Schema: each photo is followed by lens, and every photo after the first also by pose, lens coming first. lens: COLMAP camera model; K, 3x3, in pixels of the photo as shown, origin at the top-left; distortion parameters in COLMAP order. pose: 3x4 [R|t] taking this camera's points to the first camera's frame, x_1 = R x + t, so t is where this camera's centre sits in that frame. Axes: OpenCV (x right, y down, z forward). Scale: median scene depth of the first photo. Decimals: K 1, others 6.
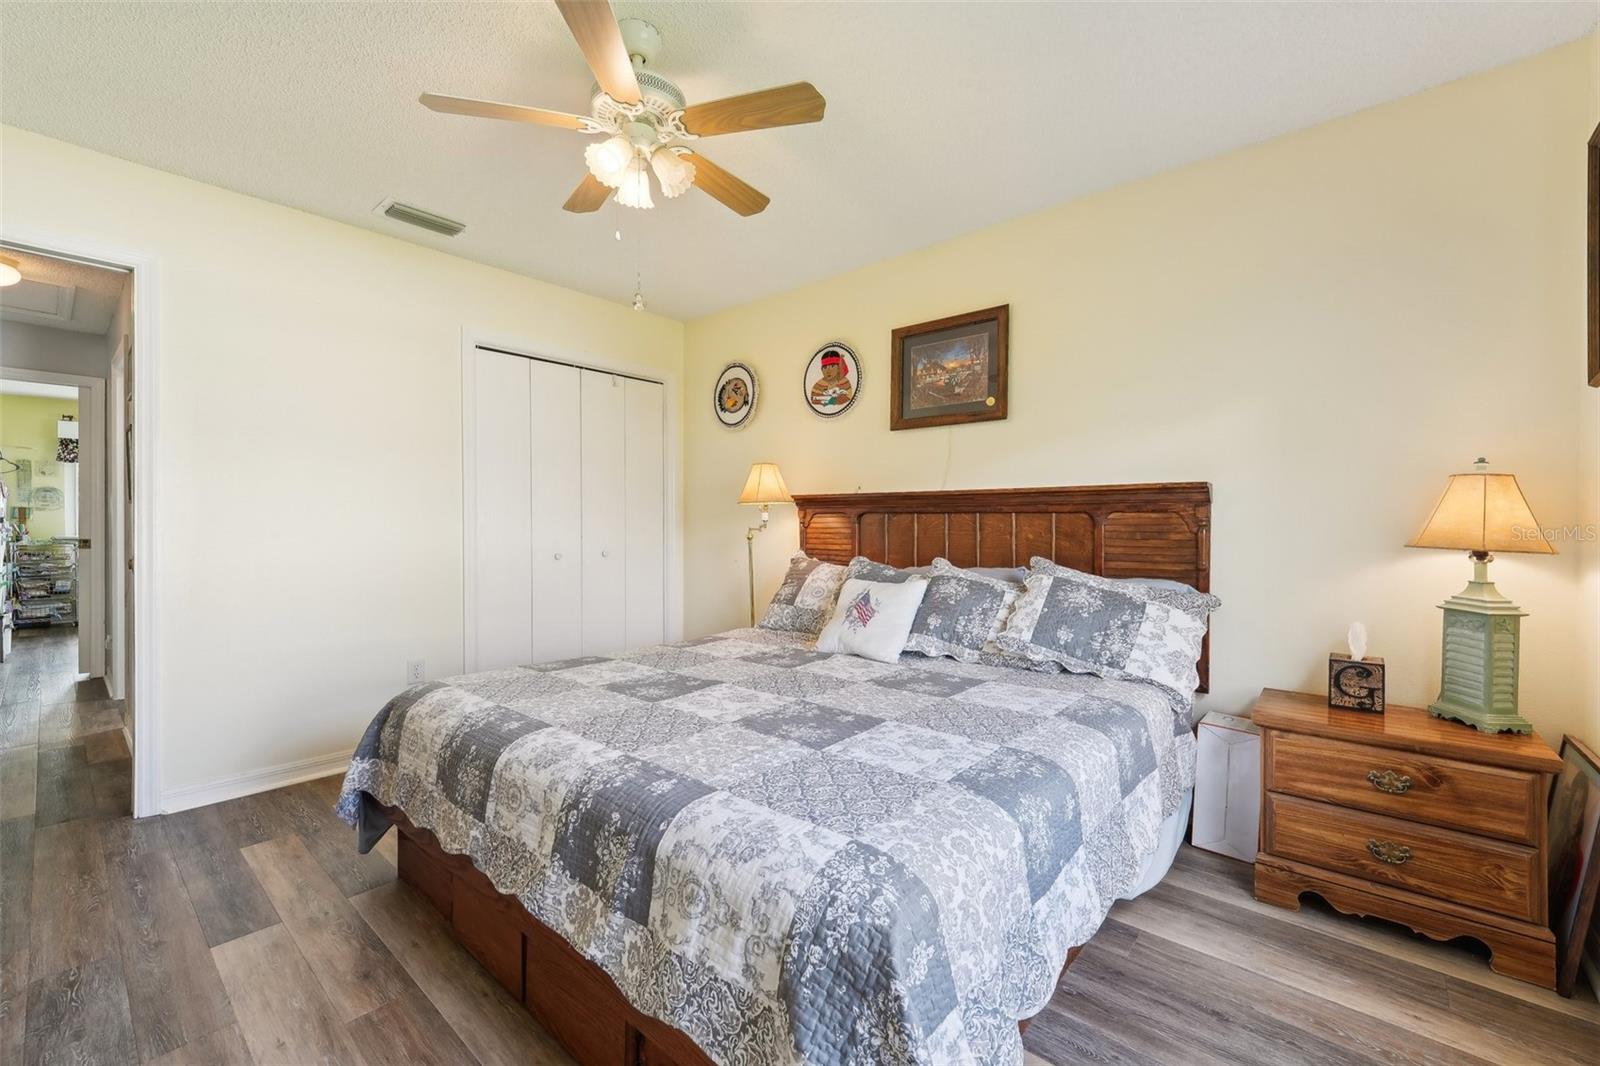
lens RADIAL K [[660.5, 0, 813.7], [0, 660.5, 522.8], [0, 0, 1]] dist [0.005471, -0.002117]
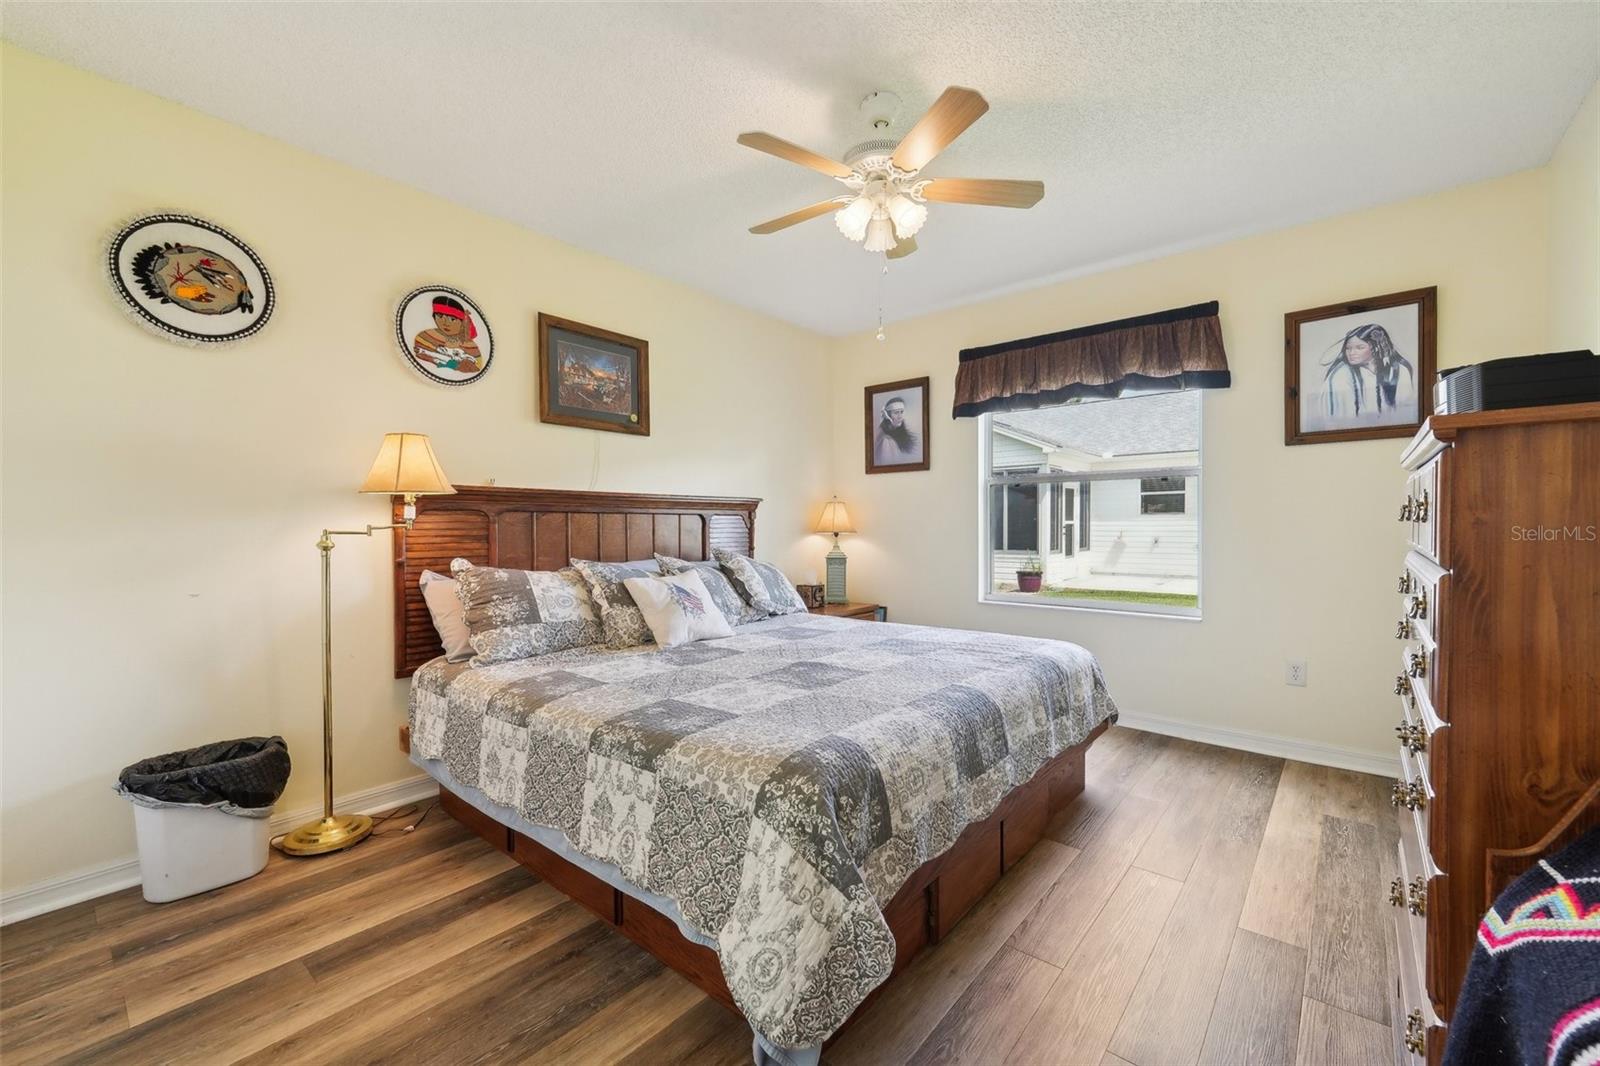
lens RADIAL K [[660.5, 0, 814.5], [0, 660.5, 539.3], [0, 0, 1]] dist [0.005471, -0.002117]
pose [[-0.035578, -0.031226, 0.998879, -0.823884], [-0.004714, 0.999506, 0.031078, -0.006235], [-0.999356, -0.003603, -0.035708, 0.648458]]
